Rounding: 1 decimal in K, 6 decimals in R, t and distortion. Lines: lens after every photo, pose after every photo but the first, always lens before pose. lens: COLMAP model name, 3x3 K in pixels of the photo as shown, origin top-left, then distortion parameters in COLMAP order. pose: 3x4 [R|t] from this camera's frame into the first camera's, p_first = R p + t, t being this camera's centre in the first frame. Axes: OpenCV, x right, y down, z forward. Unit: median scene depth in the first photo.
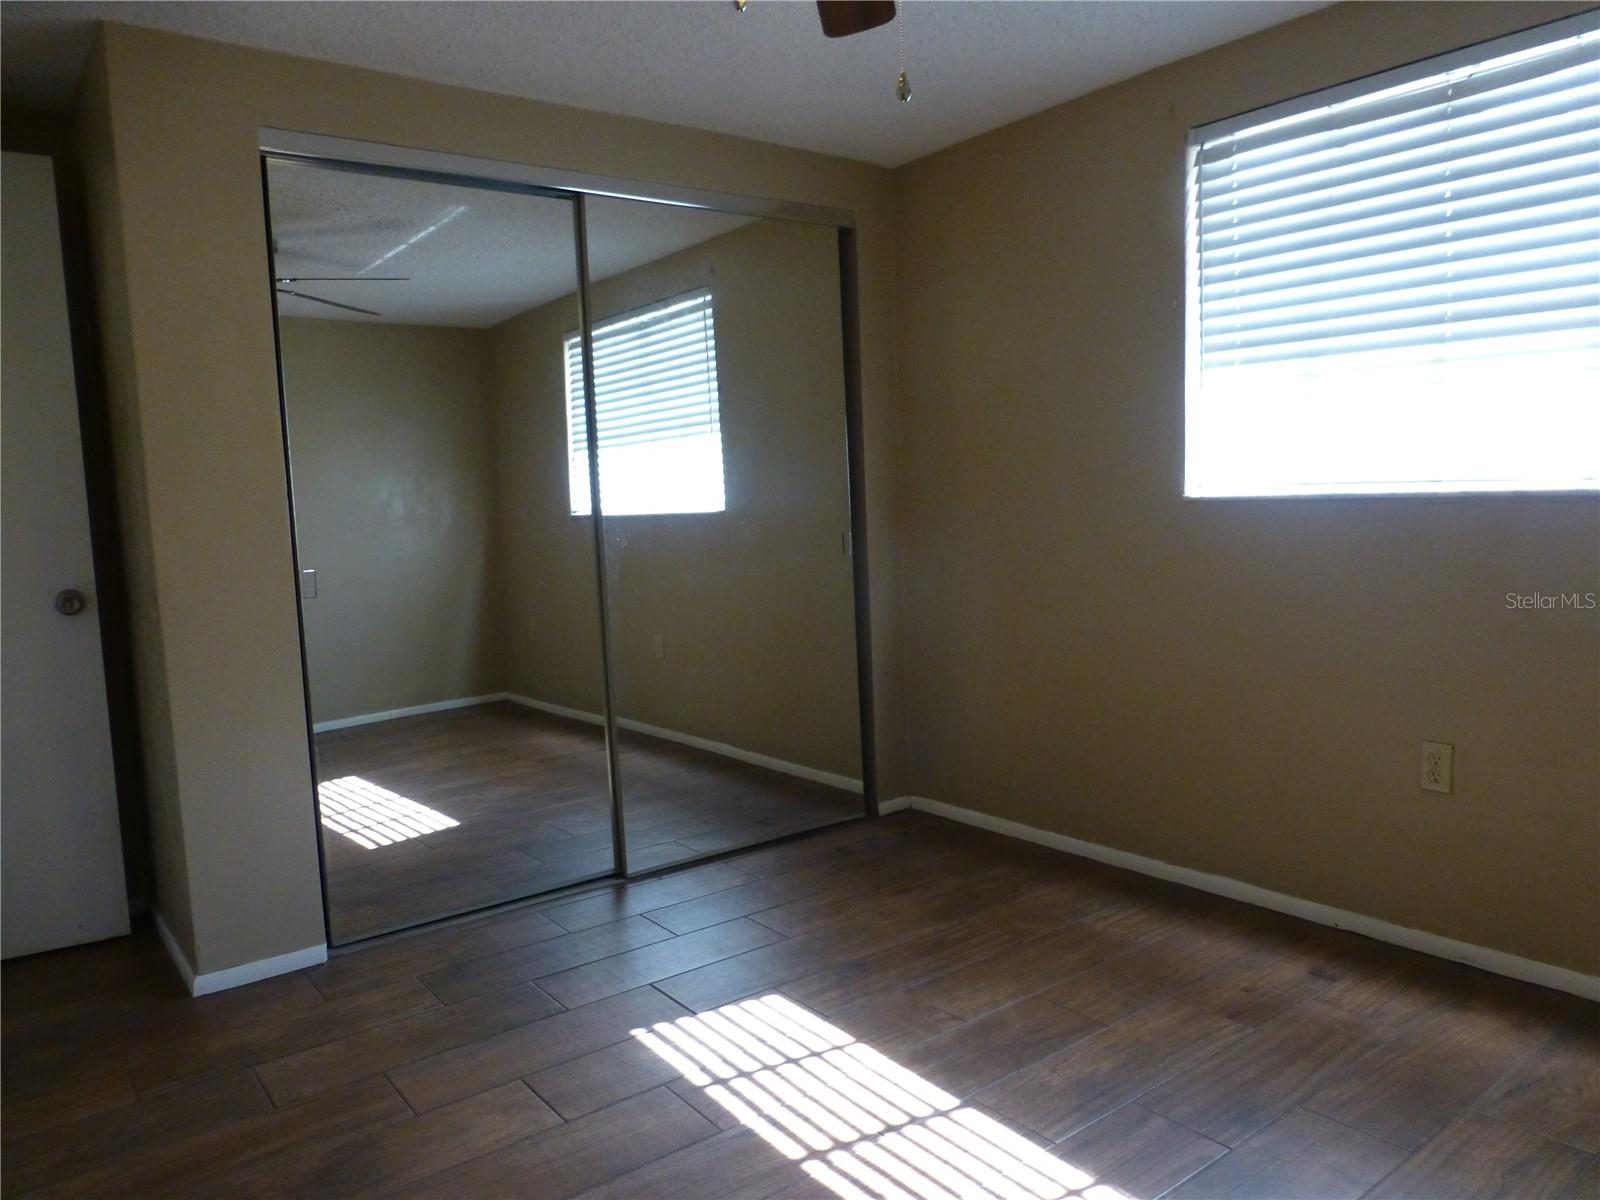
lens RADIAL K [[1162.3, 0, 814.4], [0, 1162.3, 599.5], [0, 0, 1]] dist [-0.028141, 0.010878]
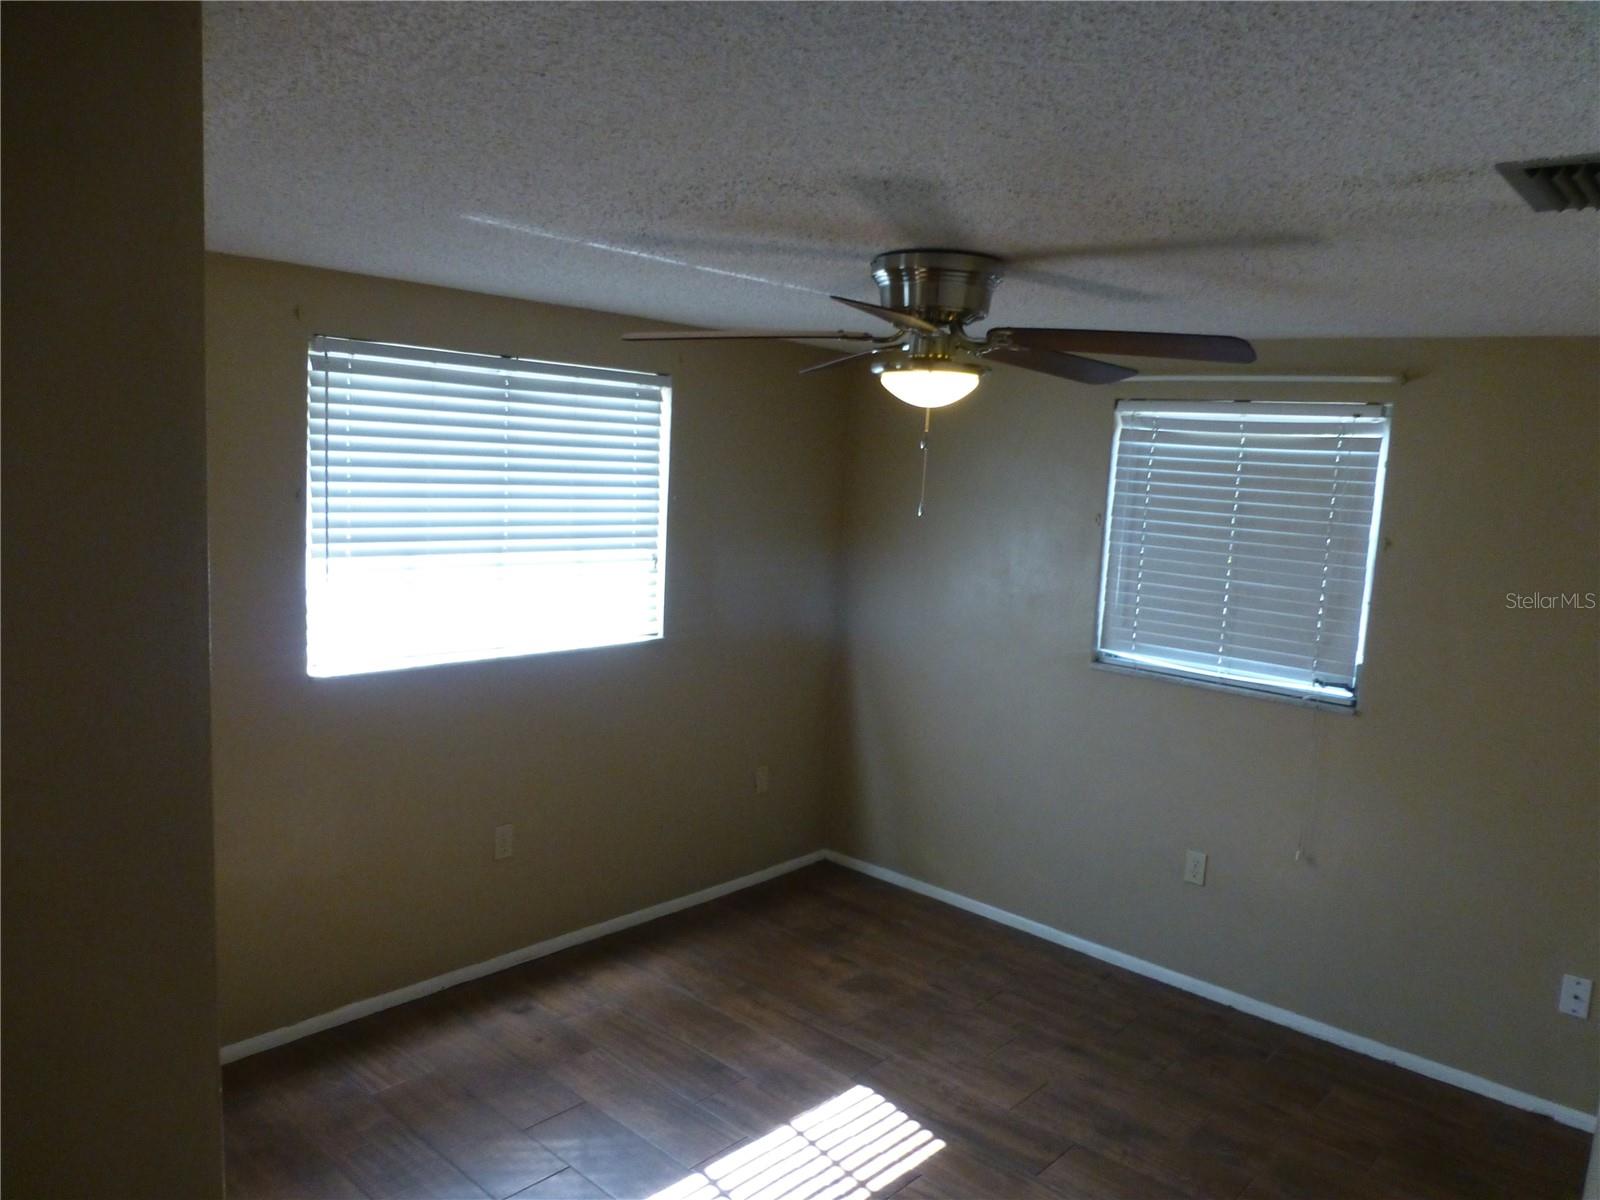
lens RADIAL K [[1161.8, 0, 800.0], [0, 1161.8, 600.0], [0, 0, 1]] dist [-0.027308, -0.024159]
pose [[-0.182303, -0.092111, 0.978918, -0.905672], [0.053116, 0.993226, 0.103349, -0.281243], [-0.981807, 0.070837, -0.176175, 0.855647]]
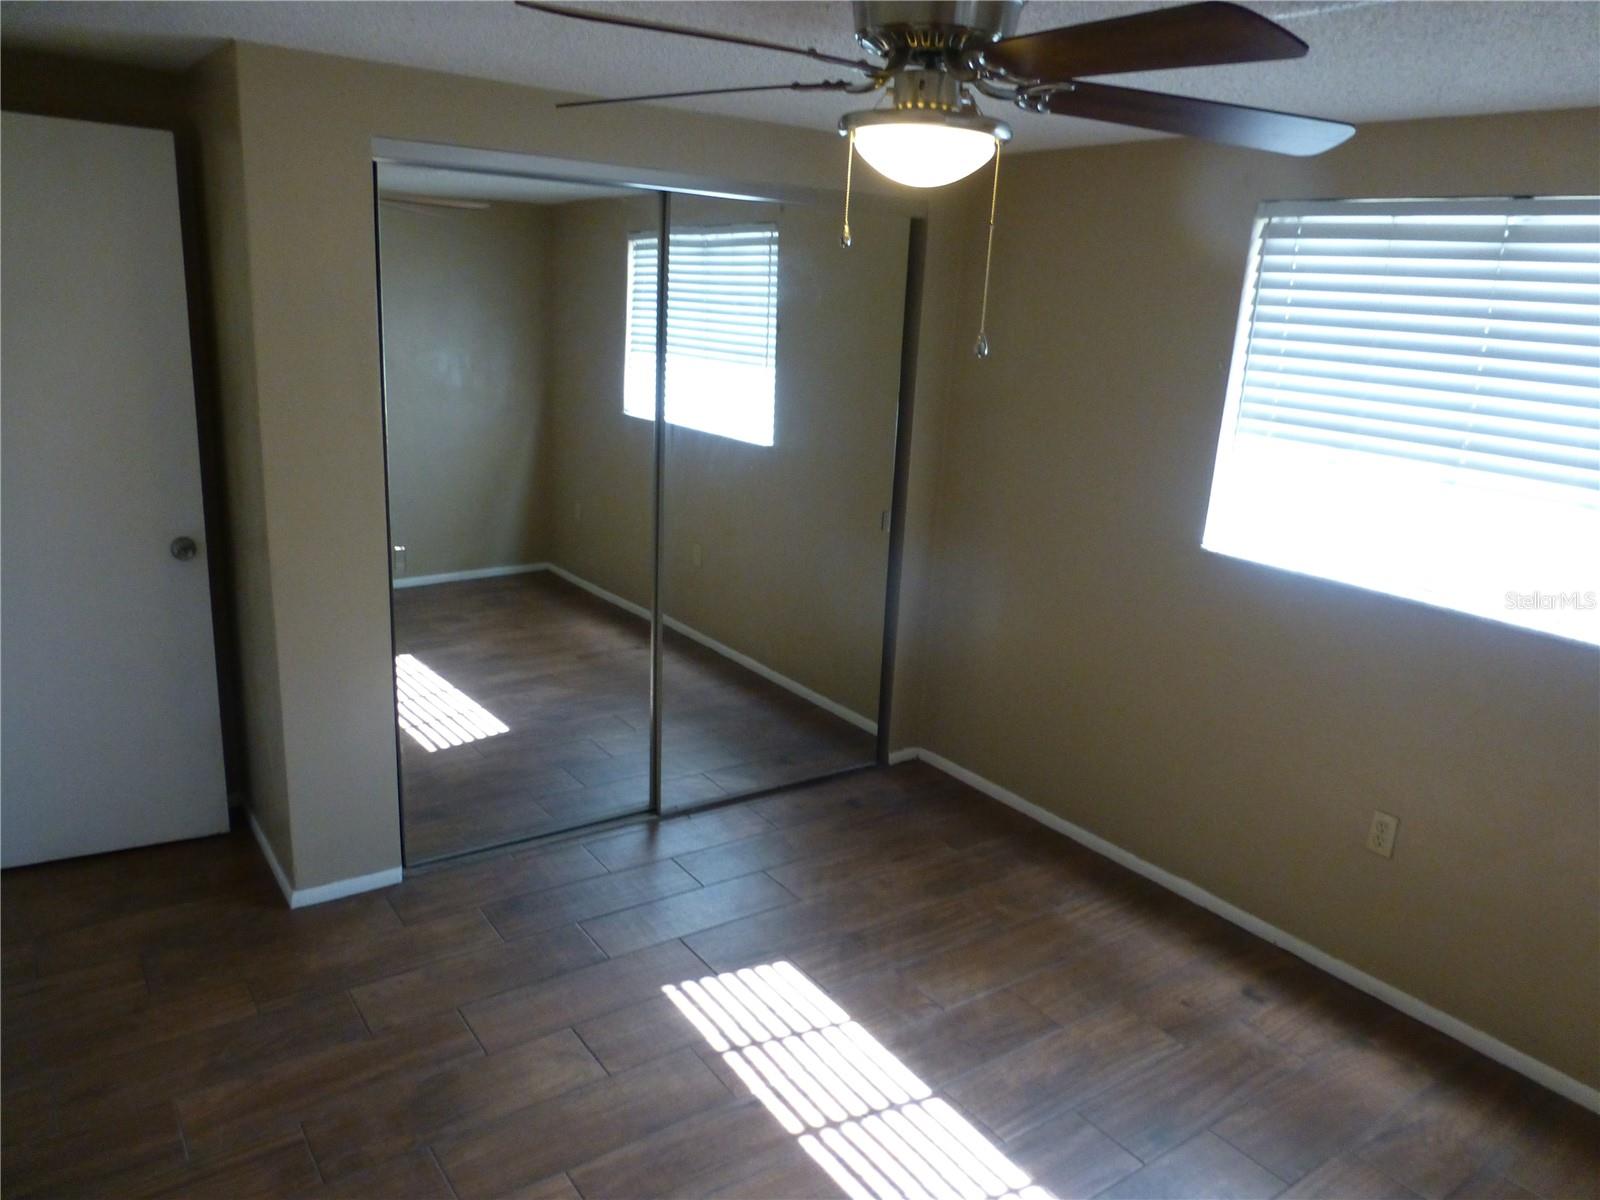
lens RADIAL K [[1162.3, 0, 814.4], [0, 1162.3, 599.5], [0, 0, 1]] dist [-0.028141, 0.010878]
pose [[0.994896, 0.100529, -0.008706, -0.030343], [-0.097787, 0.981841, 0.162561, -0.208200], [0.024889, -0.160880, 0.986660, -0.097469]]
